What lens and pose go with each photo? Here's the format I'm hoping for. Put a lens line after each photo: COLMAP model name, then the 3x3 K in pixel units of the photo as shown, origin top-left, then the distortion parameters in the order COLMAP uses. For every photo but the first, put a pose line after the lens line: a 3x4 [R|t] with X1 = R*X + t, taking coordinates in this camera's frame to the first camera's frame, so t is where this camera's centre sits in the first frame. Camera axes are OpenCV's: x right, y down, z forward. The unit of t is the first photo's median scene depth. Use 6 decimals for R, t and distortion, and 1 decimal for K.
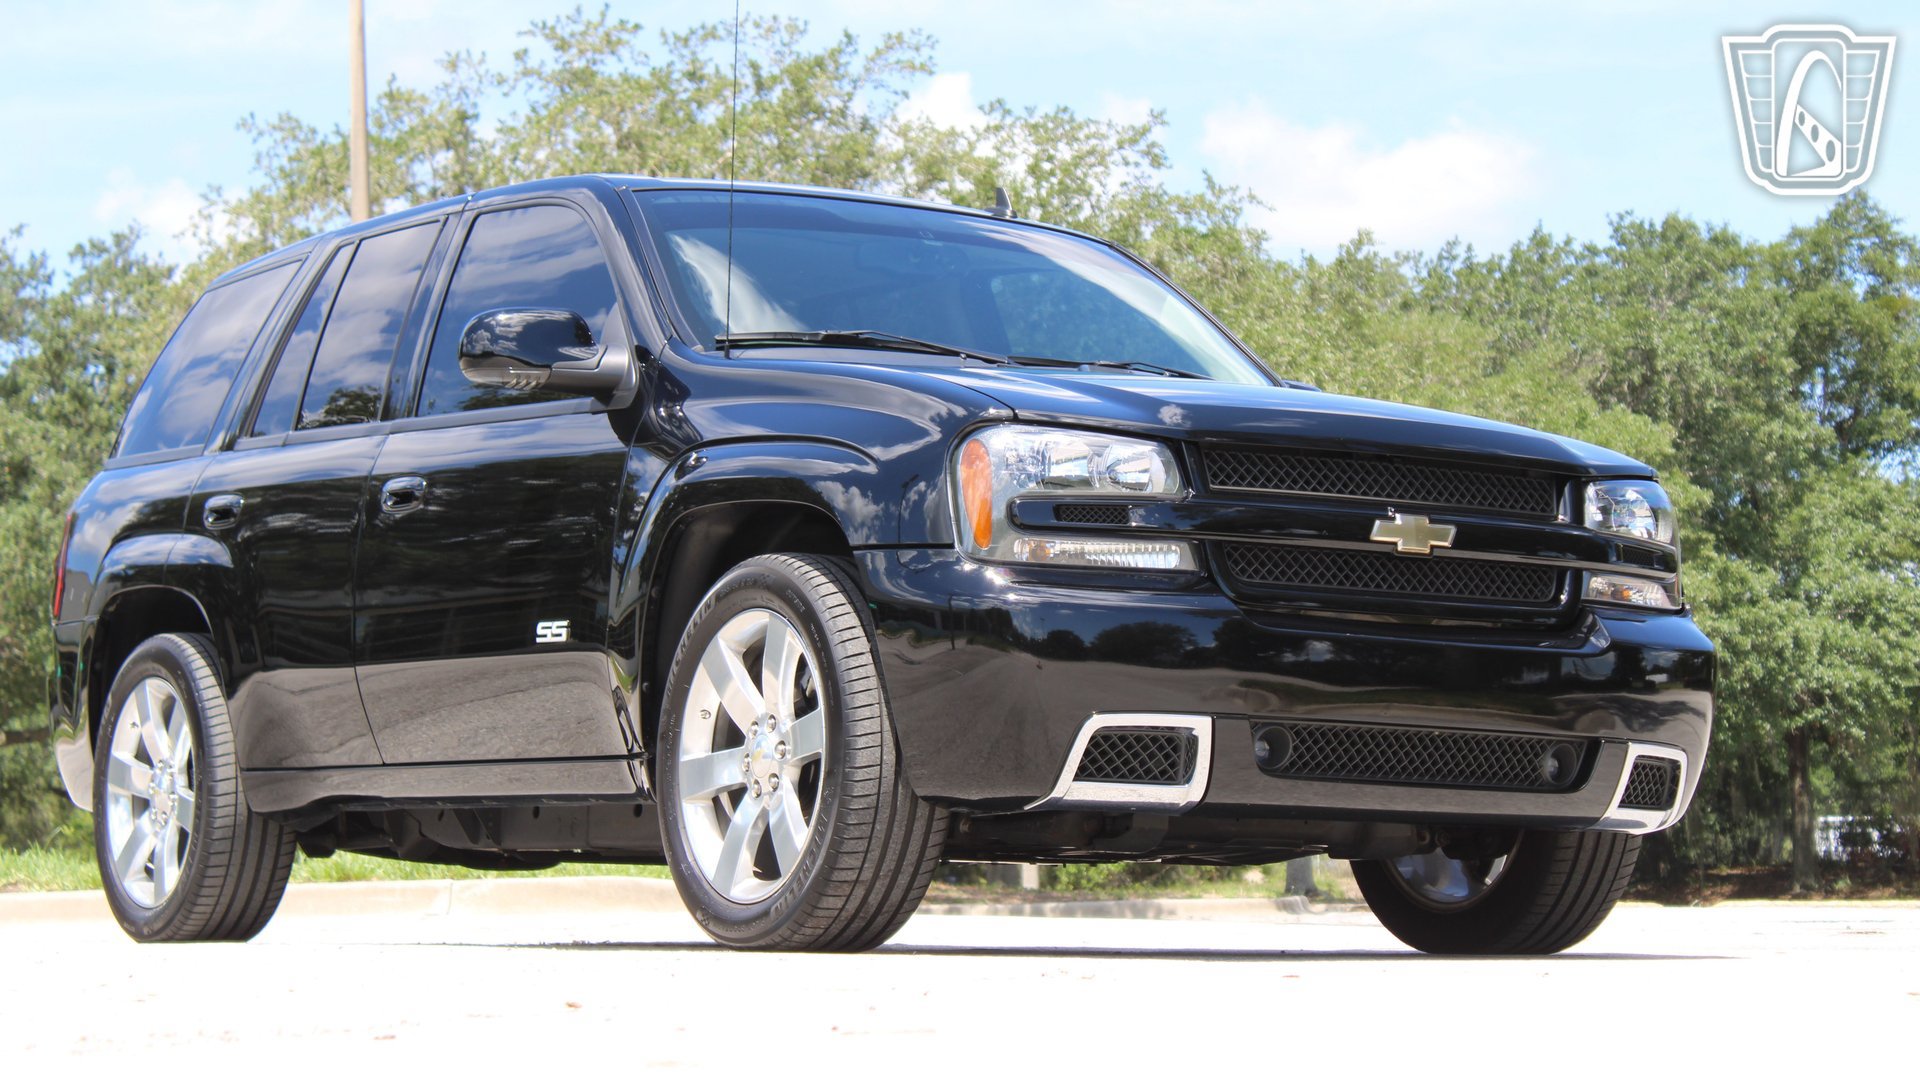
lens RADIAL K [[4638.7, 0, 957.1], [0, 4638.7, 537.7], [0, 0, 1]] dist [0.076579, 0.465492]
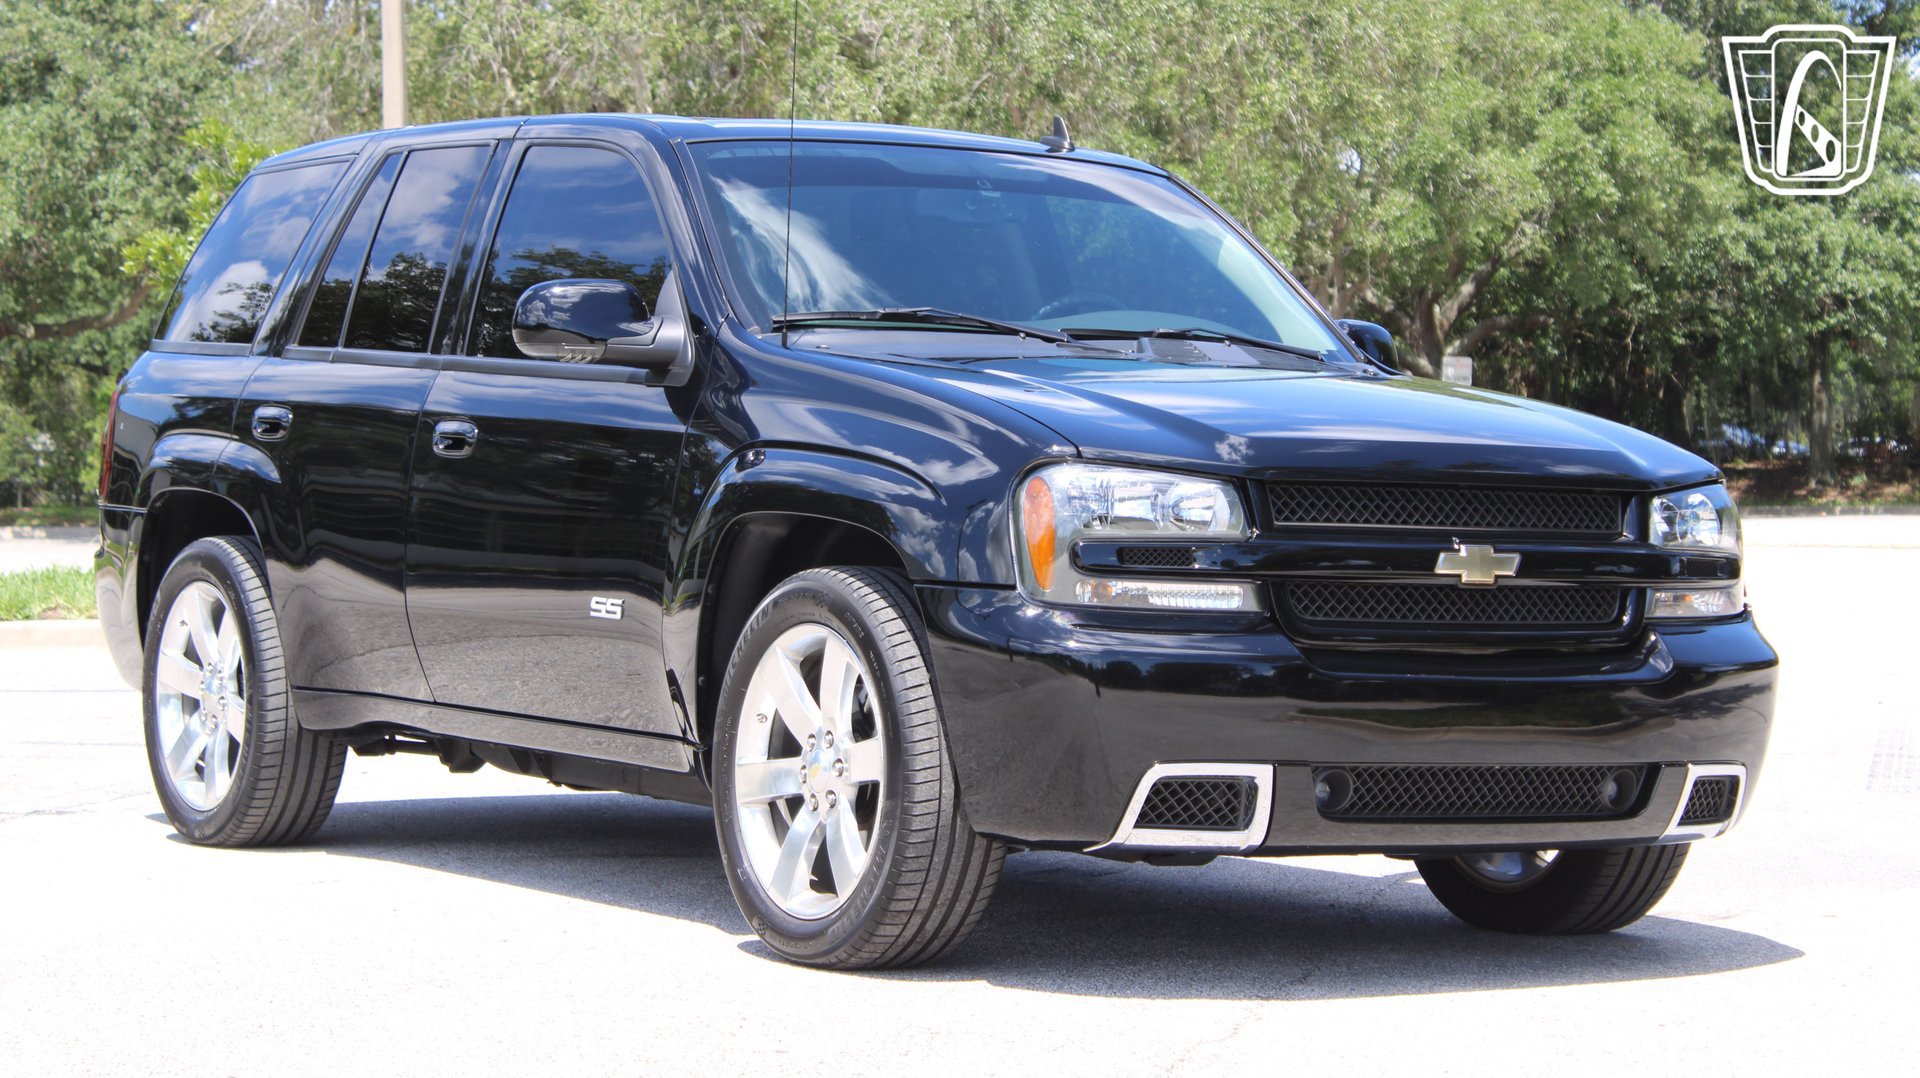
lens RADIAL K [[4620.7, 0, 946.8], [0, 4620.7, 529.4], [0, 0, 1]] dist [0.052961, 0.655583]
pose [[0.999925, 0.010853, -0.005654, -0.009265], [-0.010253, 0.995234, 0.096974, -0.098347], [0.006679, -0.096909, 0.995271, 0.015562]]
